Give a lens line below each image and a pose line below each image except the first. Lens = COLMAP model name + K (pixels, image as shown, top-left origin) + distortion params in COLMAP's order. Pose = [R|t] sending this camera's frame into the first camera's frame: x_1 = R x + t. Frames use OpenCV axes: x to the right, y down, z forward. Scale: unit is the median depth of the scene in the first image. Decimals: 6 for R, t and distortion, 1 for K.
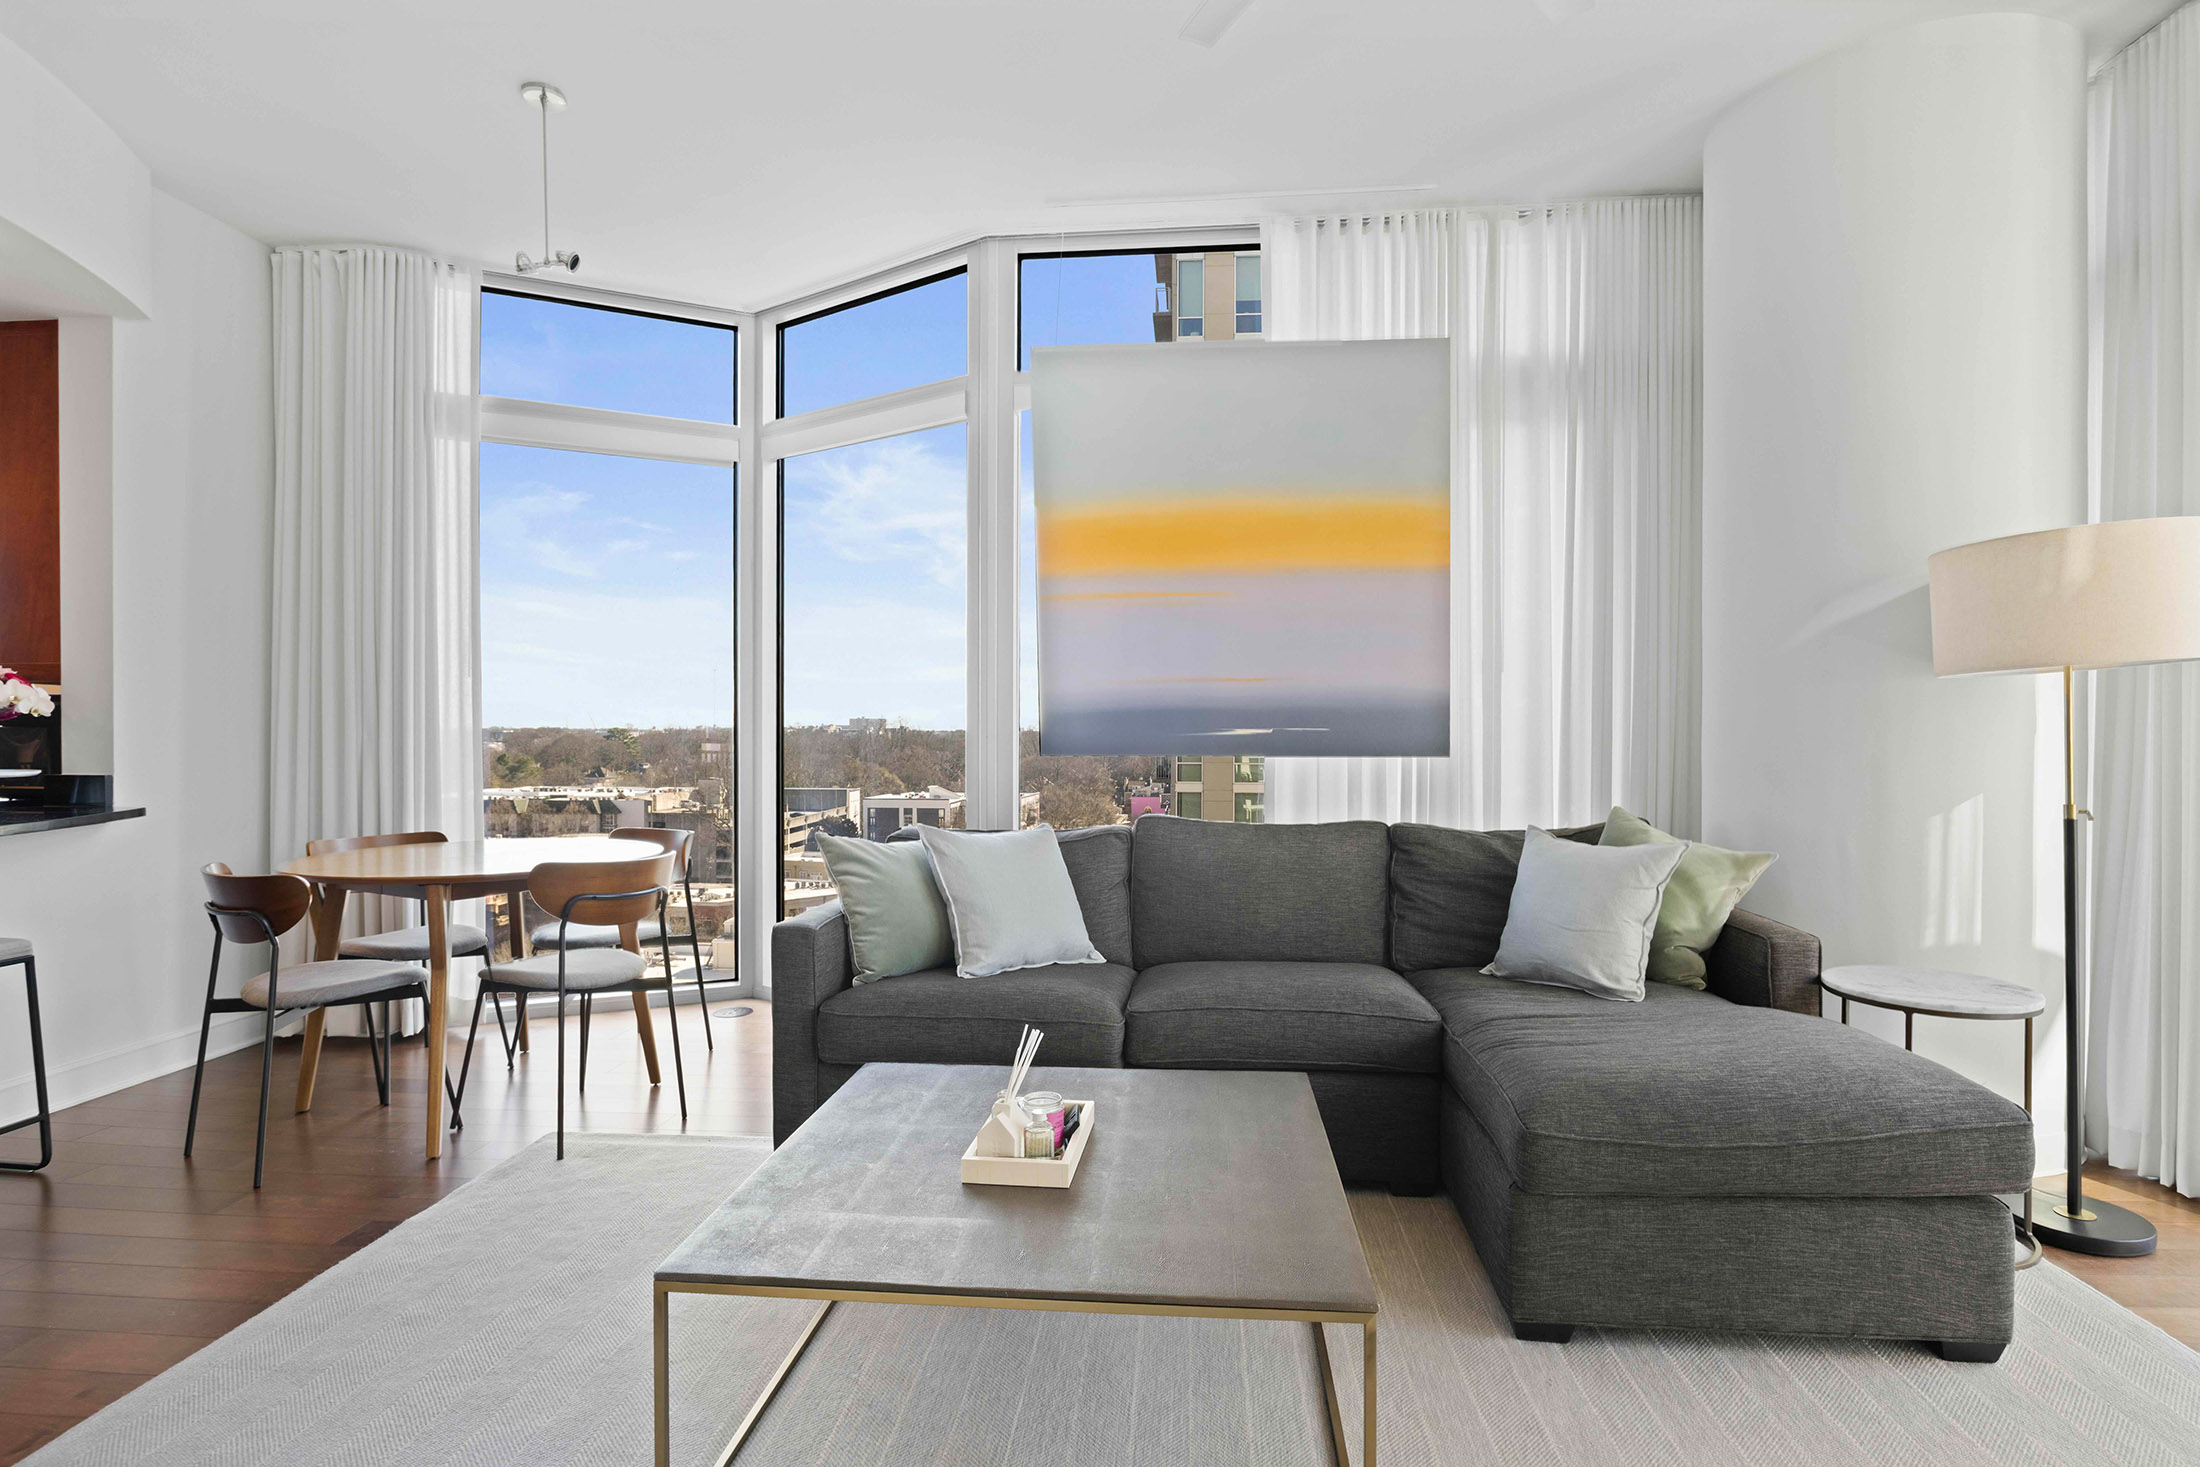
lens RADIAL K [[1117.0, 0, 1100.0], [0, 1117.0, 733.5], [0, 0, 1]] dist [0.003653, 0.000854]
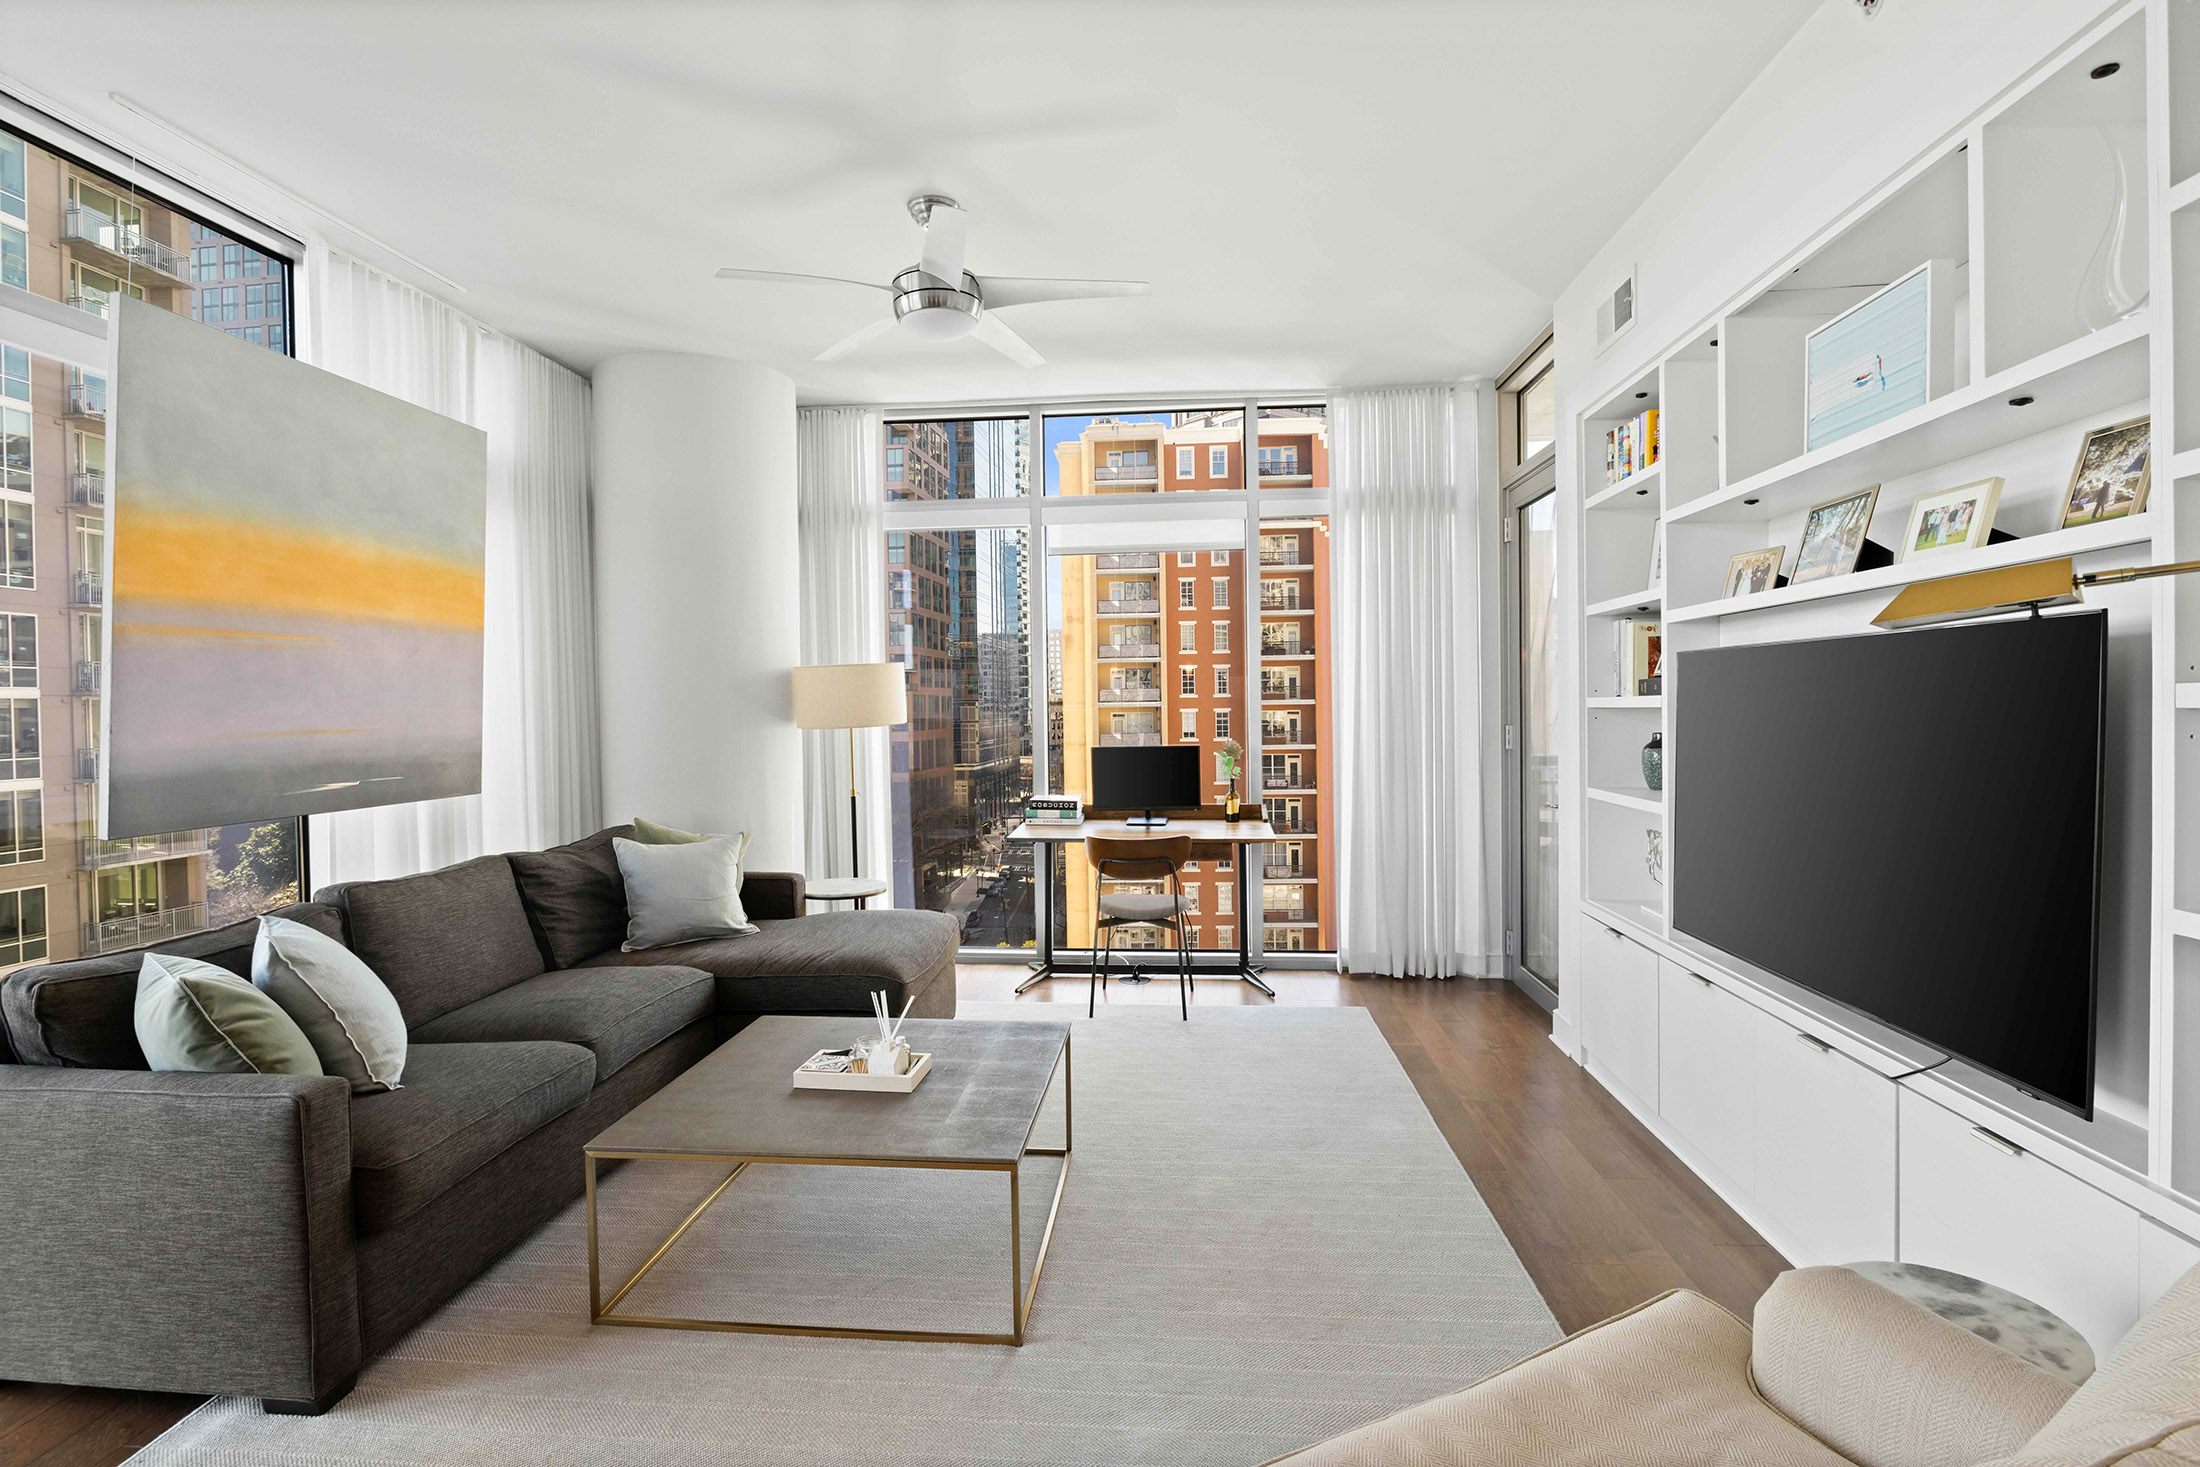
lens RADIAL K [[1041.6, 0, 1091.9], [0, 1041.6, 724.9], [0, 0, 1]] dist [-0.010956, -0.000646]
pose [[-0.001455, -0.019466, 0.999809, -0.754204], [0.012473, 0.999732, 0.019483, -0.061727], [-0.999921, 0.012499, -0.001212, 0.366225]]
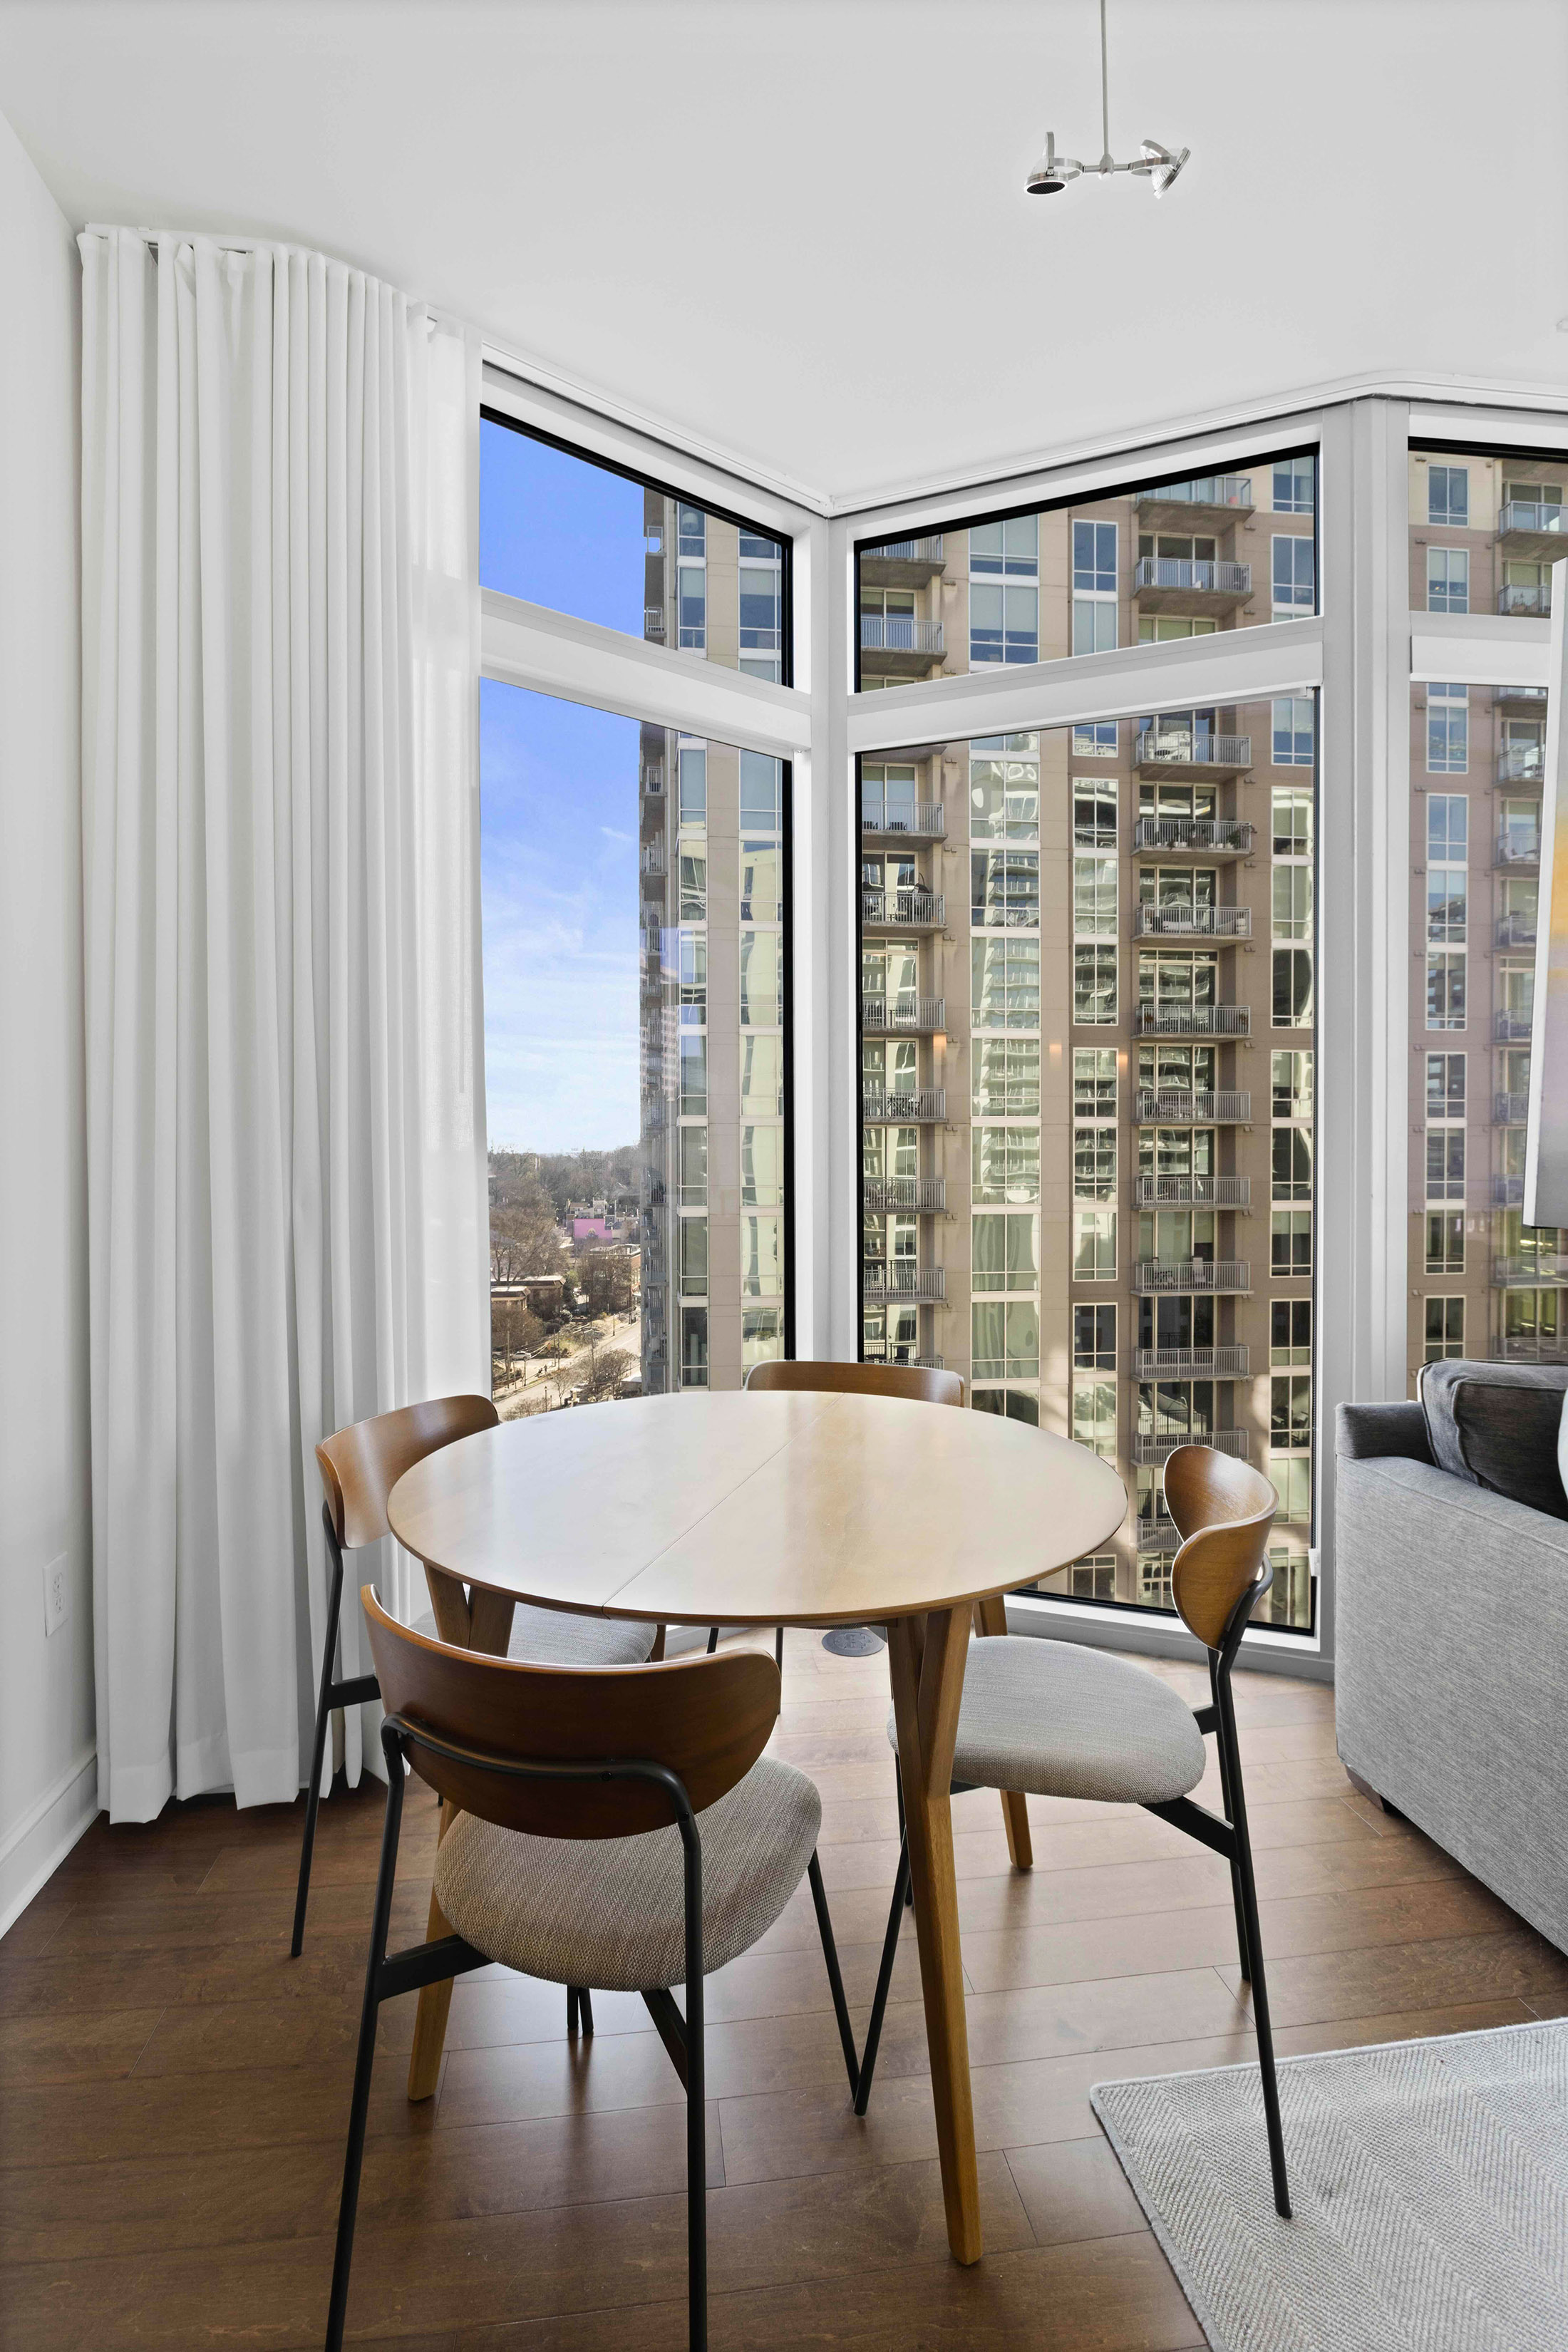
lens RADIAL K [[1113.6, 0, 784.0], [0, 1113.6, 1176.0], [0, 0, 1]] dist [-0.010956, -0.000646]
pose [[0.974848, -0.008908, 0.222695, -0.618180], [0.004374, 0.999773, 0.020841, -0.024767], [-0.222830, -0.019343, 0.974665, 0.508151]]
